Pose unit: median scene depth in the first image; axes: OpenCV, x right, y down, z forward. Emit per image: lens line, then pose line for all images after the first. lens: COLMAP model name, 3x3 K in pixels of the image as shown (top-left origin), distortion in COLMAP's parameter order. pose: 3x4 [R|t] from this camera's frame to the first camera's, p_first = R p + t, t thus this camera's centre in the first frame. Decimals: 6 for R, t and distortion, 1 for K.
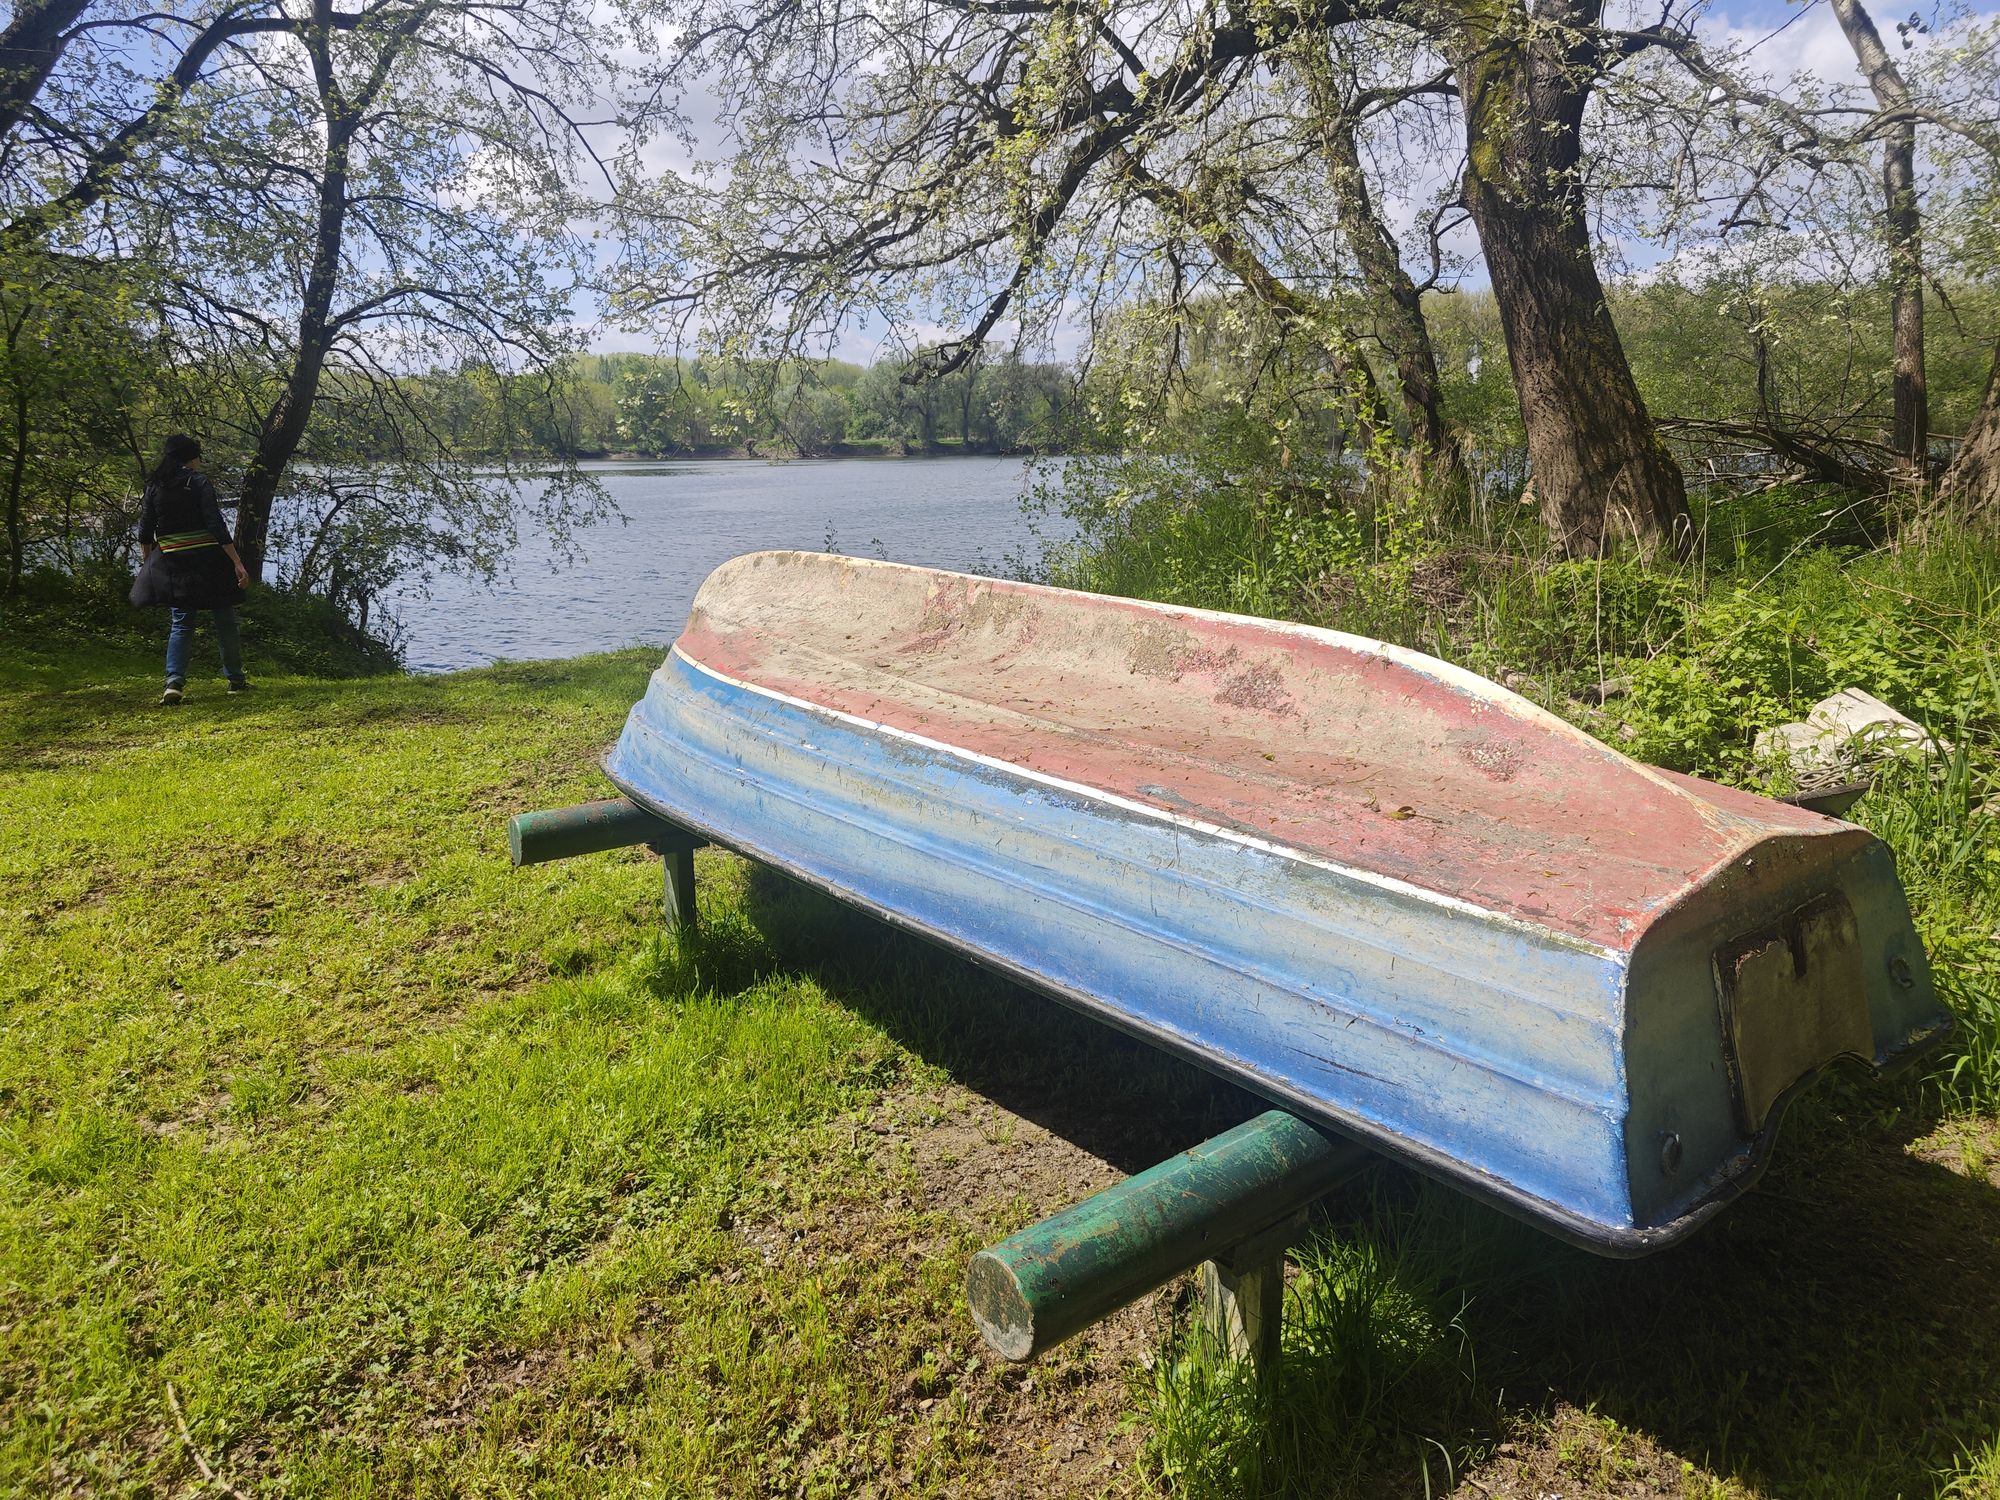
lens RADIAL K [[1411.6, 0, 1000.0], [0, 1411.6, 750.0], [0, 0, 1]] dist [0.050996, -0.000487]
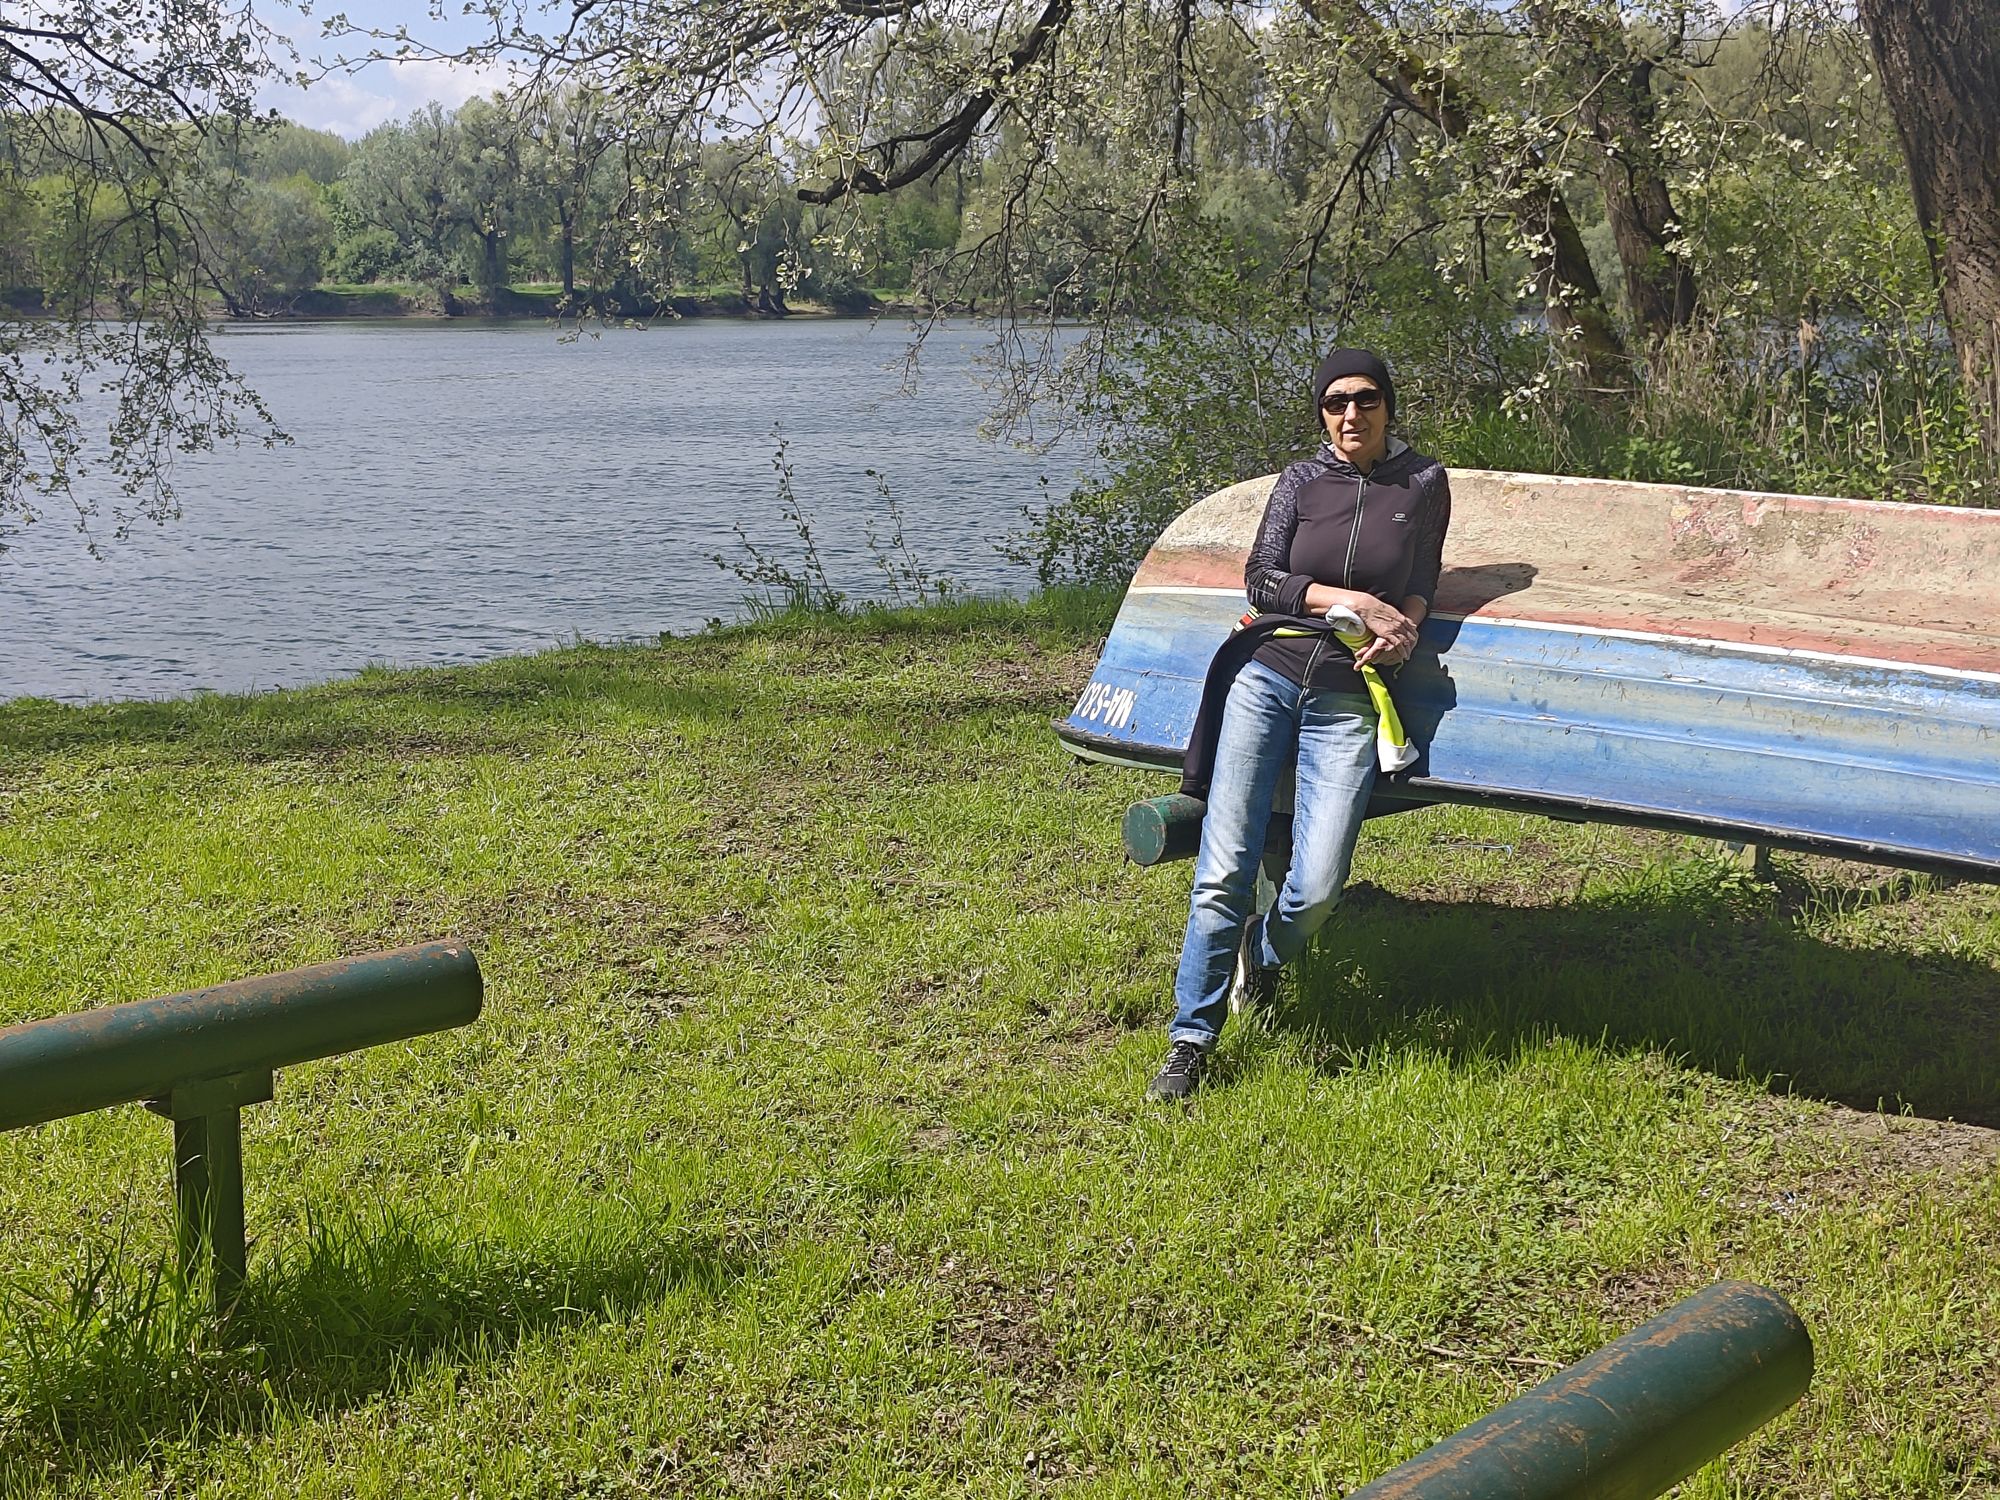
lens RADIAL K [[2844.3, 0, 1000.0], [0, 2844.3, 750.0], [0, 0, 1]] dist [0.061992, 0.054153]
pose [[0.990145, -0.012956, 0.139444, -0.165669], [0.020625, 0.998344, -0.053696, 0.026327], [-0.138517, 0.056042, 0.988773, -0.143236]]
